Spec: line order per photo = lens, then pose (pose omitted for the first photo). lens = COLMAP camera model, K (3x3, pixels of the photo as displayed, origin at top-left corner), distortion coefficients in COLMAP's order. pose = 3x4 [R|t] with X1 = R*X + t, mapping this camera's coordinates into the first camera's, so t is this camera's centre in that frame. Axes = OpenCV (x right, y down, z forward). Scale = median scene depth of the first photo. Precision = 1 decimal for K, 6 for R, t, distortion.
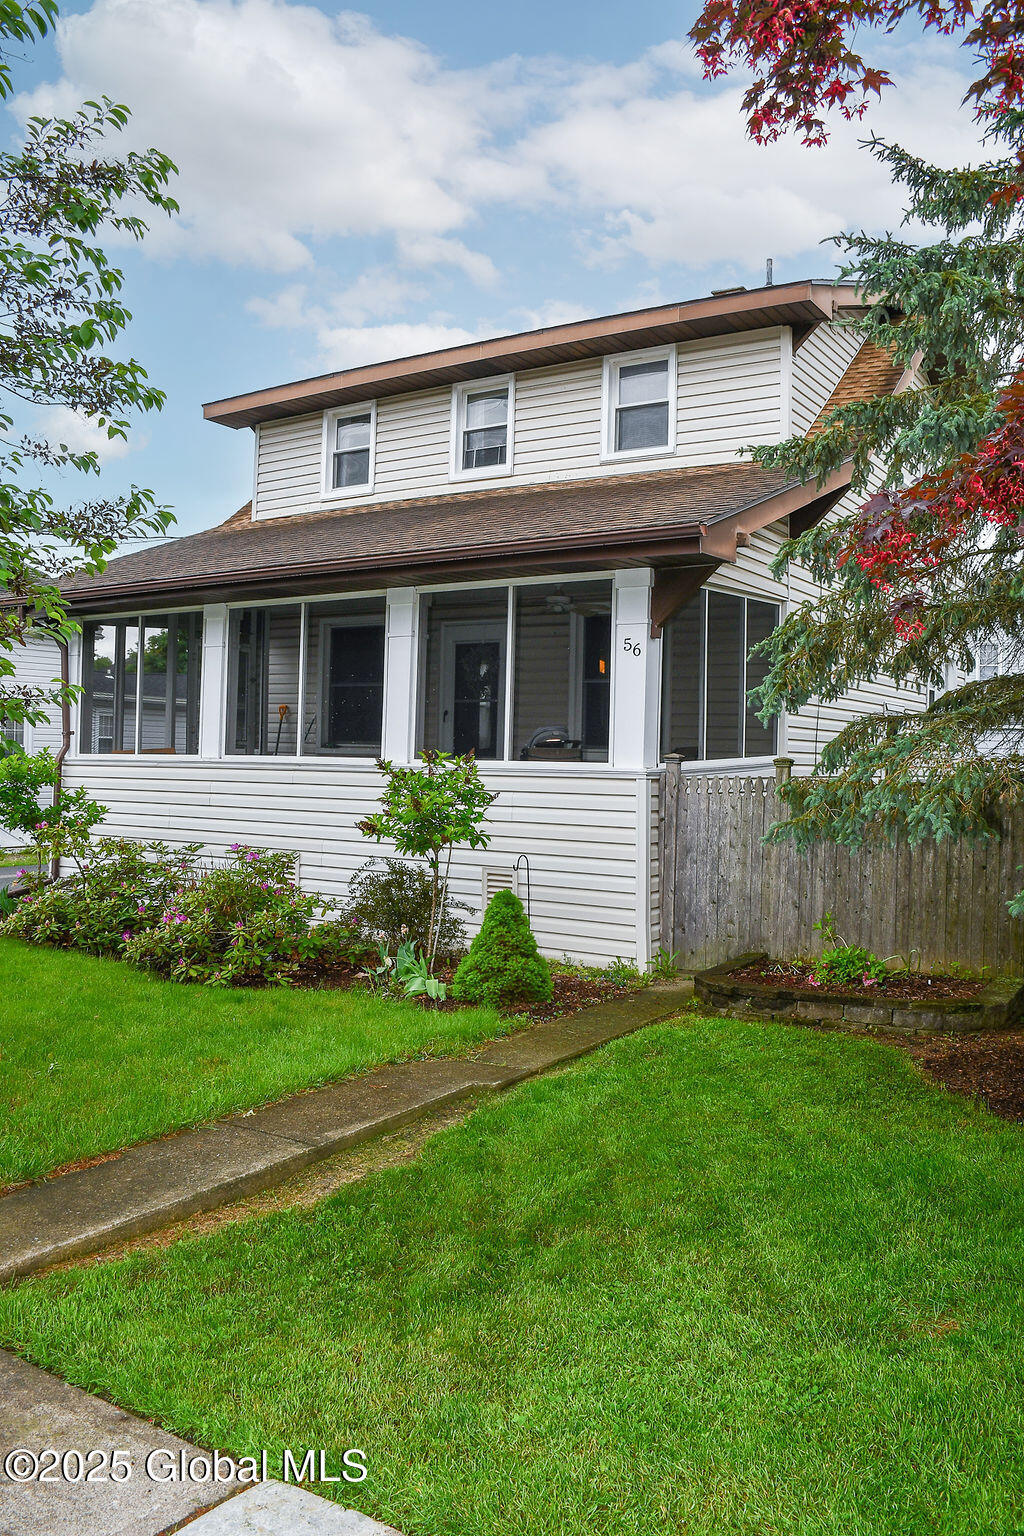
lens RADIAL K [[1220.1, 0, 518.8], [0, 1220.1, 779.4], [0, 0, 1]] dist [-0.153549, 0.113236]
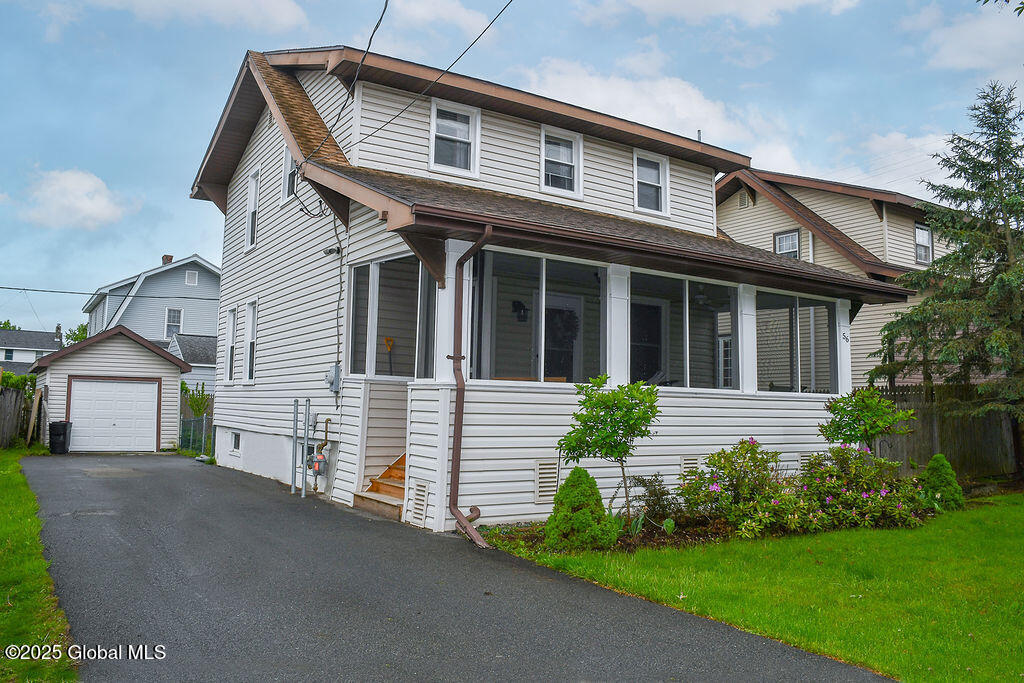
lens RADIAL K [[813.4, 0, 512.0], [0, 813.4, 341.5], [0, 0, 1]] dist [-0.153549, 0.113236]
pose [[0.458155, 0.042970, 0.887833, -1.004616], [-0.026434, 0.999048, -0.034711, -0.030465], [-0.888479, -0.007566, 0.458855, 0.618015]]
